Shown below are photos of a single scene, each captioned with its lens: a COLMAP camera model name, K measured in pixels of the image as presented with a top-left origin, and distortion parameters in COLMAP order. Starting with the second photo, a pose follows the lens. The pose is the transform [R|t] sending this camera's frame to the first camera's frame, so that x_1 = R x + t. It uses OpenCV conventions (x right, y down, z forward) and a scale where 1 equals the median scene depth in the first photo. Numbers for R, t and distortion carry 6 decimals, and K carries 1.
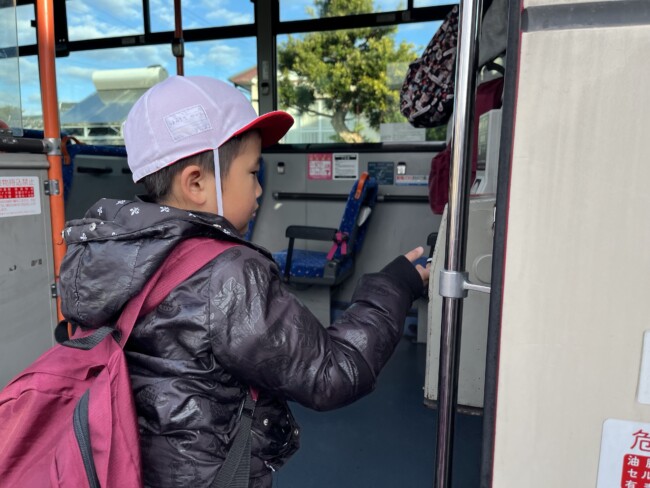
lens RADIAL K [[491.9, 0, 325.0], [0, 491.9, 244.0], [0, 0, 1]] dist [0.065255, -0.109082]
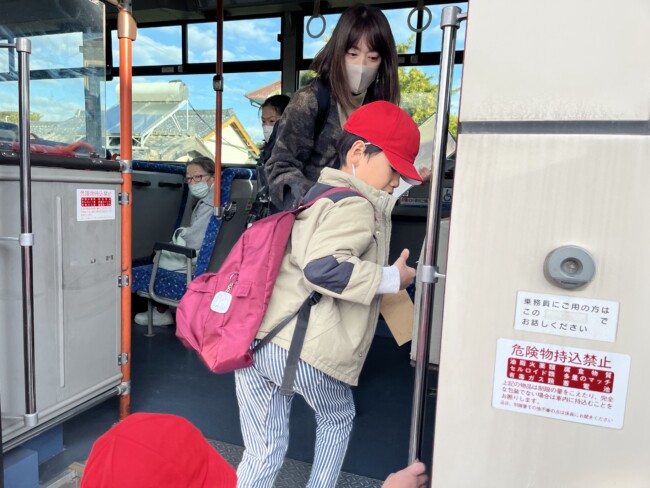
lens RADIAL K [[487.9, 0, 325.0], [0, 487.9, 244.0], [0, 0, 1]] dist [0.069753, -0.101548]
pose [[0.999163, 0.038501, -0.013823, -0.008390], [-0.038946, 0.998681, -0.033473, 0.009020], [0.012516, 0.033984, 0.999344, -0.094889]]
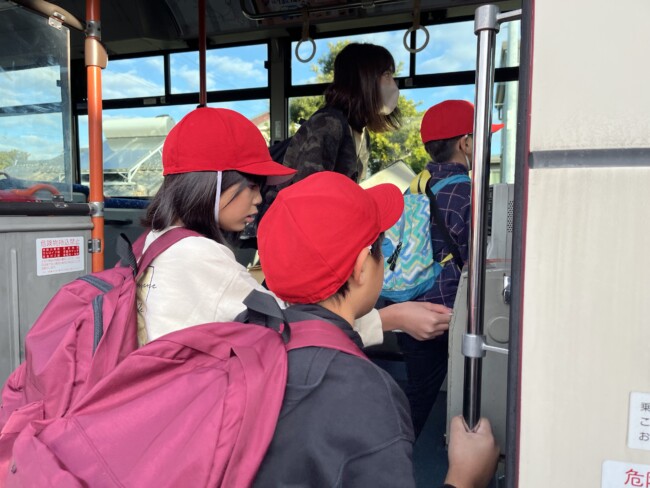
lens RADIAL K [[487.9, 0, 325.0], [0, 487.9, 244.0], [0, 0, 1]] dist [0.069753, -0.101548]
pose [[0.999996, 0.001715, 0.002210, -0.017747], [-0.001520, 0.996360, -0.085236, -0.010630], [-0.002348, 0.085232, 0.996358, -0.035112]]
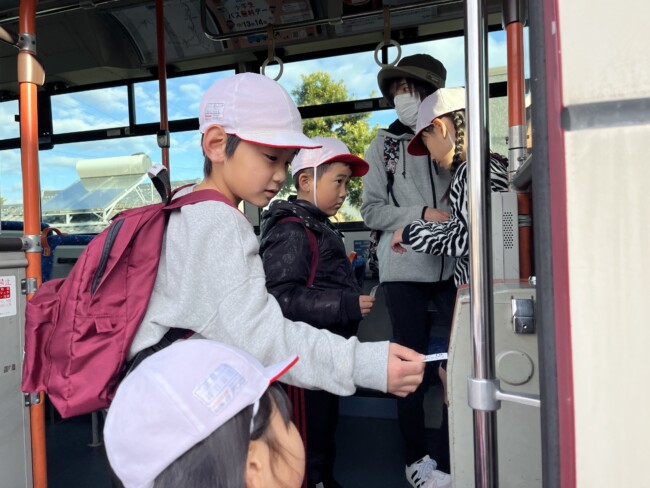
lens RADIAL K [[487.9, 0, 325.0], [0, 487.9, 244.0], [0, 0, 1]] dist [0.069753, -0.101548]
pose [[0.998504, -0.038766, 0.038560, -0.008488], [0.044119, 0.987797, -0.149364, -0.011361], [-0.032299, 0.150842, 0.988030, 0.016430]]
